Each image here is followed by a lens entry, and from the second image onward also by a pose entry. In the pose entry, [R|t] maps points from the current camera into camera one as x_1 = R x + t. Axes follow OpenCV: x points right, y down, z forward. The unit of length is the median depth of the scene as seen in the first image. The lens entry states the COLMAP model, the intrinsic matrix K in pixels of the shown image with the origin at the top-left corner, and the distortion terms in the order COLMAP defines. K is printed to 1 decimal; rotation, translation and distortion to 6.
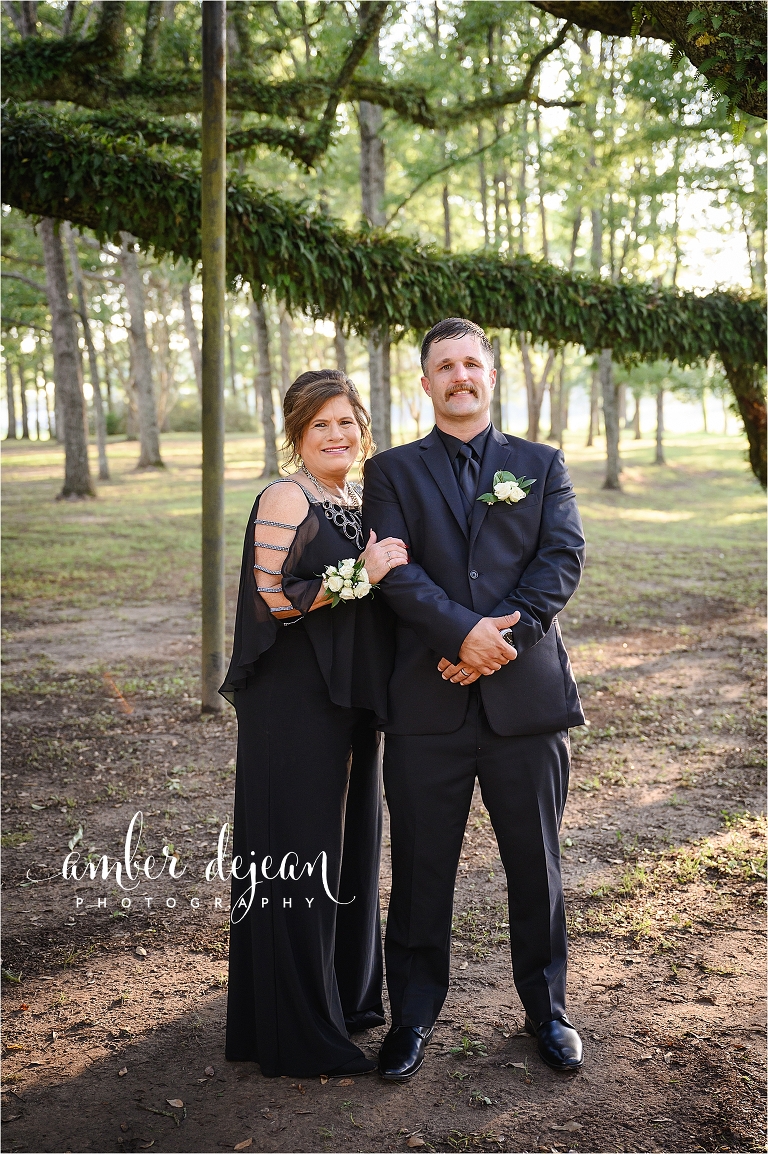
lens RADIAL K [[1598.0, 0, 386.7], [0, 1598.0, 504.5], [0, 0, 1]] dist [0.096777, 0.029771]
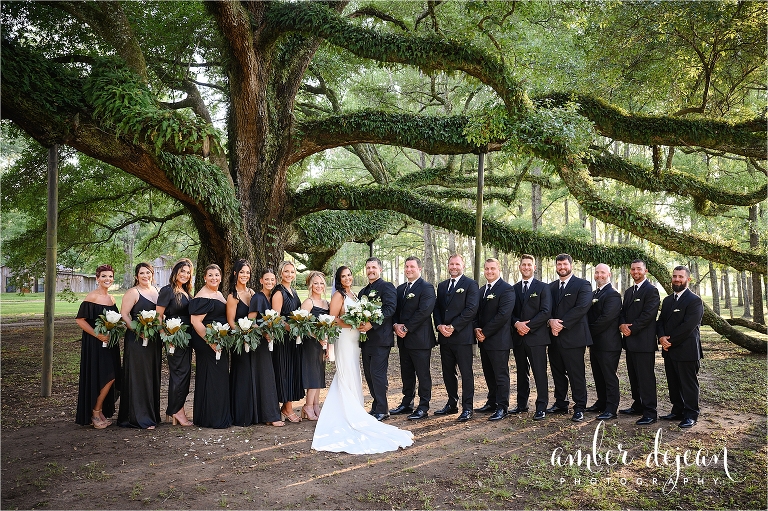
lens RADIAL K [[599.6, 0, 375.3], [0, 599.6, 260.6], [0, 0, 1]] dist [-0.120804, 0.089729]
pose [[0.961054, 0.020723, -0.275582, 0.026892], [-0.045213, 0.995539, -0.082813, 0.017043], [0.272636, 0.092047, 0.957704, -0.234214]]
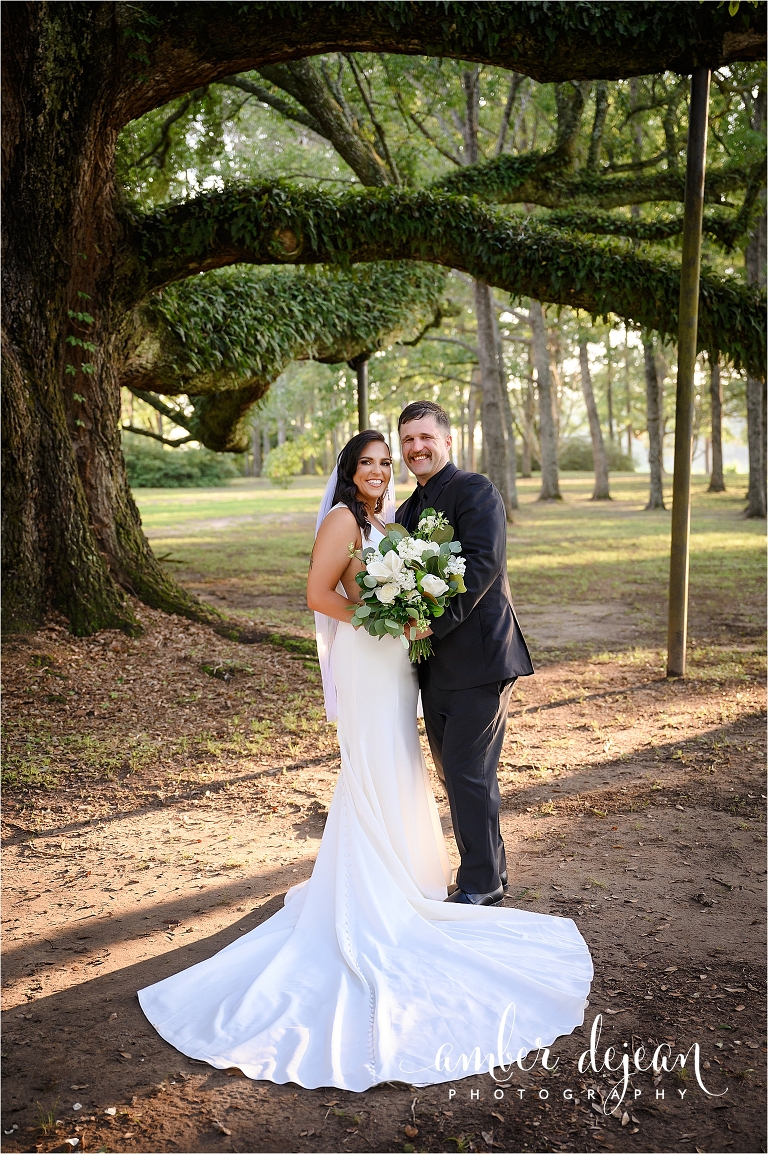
lens RADIAL K [[1387.2, 0, 374.4], [0, 1387.2, 575.4], [0, 0, 1]] dist [0.071862, 0.085481]
pose [[0.965837, 0.027672, -0.257670, -0.029147], [-0.019925, 0.999269, 0.032628, 0.007248], [0.258384, -0.026379, 0.965682, -0.095282]]
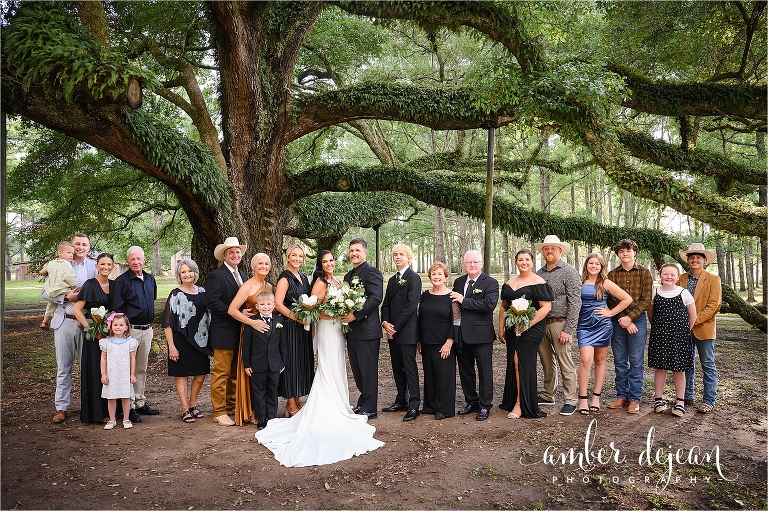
lens RADIAL K [[560.8, 0, 365.2], [0, 560.8, 264.8], [0, 0, 1]] dist [-0.142081, 0.099885]
pose [[0.947435, 0.026287, -0.318865, 0.015699], [-0.044842, 0.997692, -0.050989, 0.011926], [0.316789, 0.062607, 0.946428, -0.134818]]
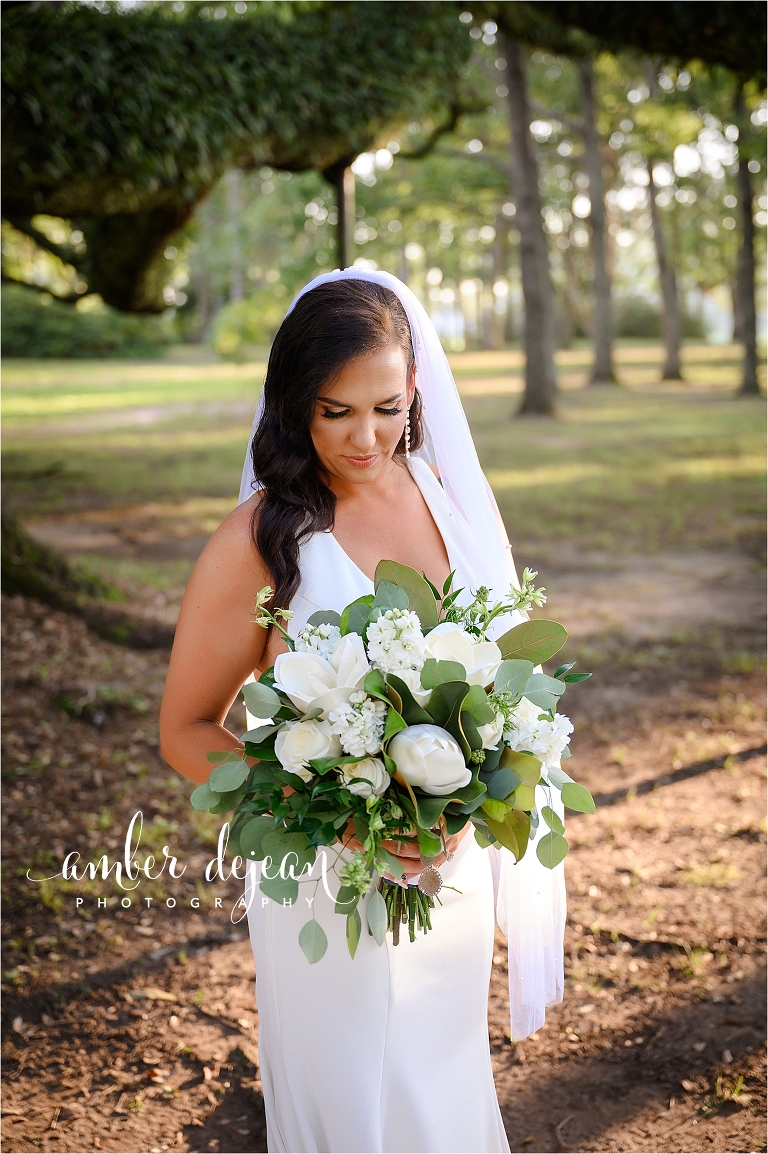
lens RADIAL K [[1820.6, 0, 411.4], [0, 1820.6, 579.2], [0, 0, 1]] dist [0.250361, 0.030556]
pose [[0.972213, 0.042448, -0.230216, -0.067143], [-0.022845, 0.995933, 0.087156, -0.002470], [0.232979, -0.079475, 0.969229, 0.047138]]
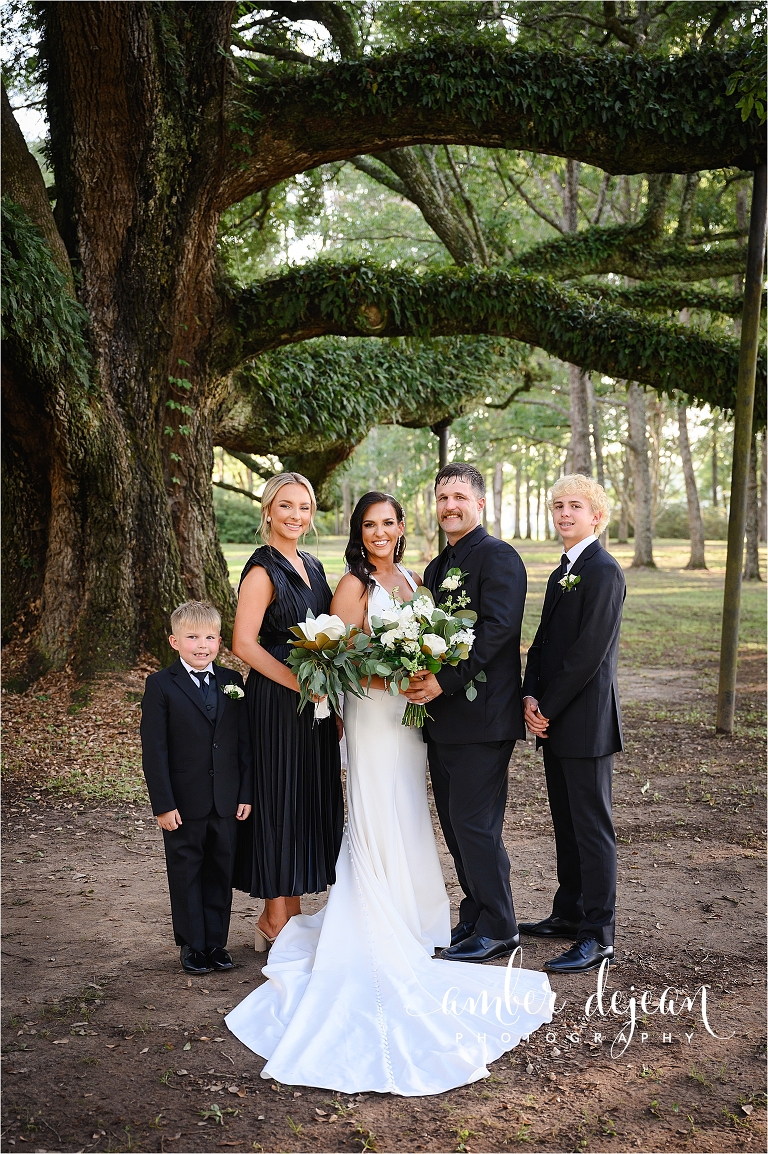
lens RADIAL K [[1425.9, 0, 381.5], [0, 1425.9, 627.5], [0, 0, 1]] dist [0.062620, 0.034502]
pose [[0.947973, 0.056059, -0.313375, -0.002828], [-0.050216, 0.998382, 0.026692, 0.009808], [0.314364, -0.009567, 0.949254, -0.153544]]
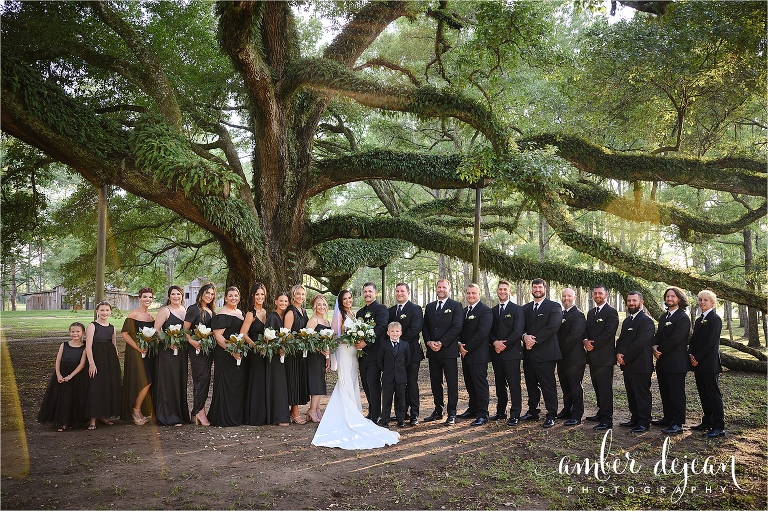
lens RADIAL K [[560.8, 0, 365.2], [0, 560.8, 264.8], [0, 0, 1]] dist [-0.142081, 0.099885]
pose [[0.943931, 0.015189, -0.329794, 0.055148], [-0.054933, 0.992242, -0.111531, 0.016938], [0.325542, 0.123394, 0.937441, -0.261808]]
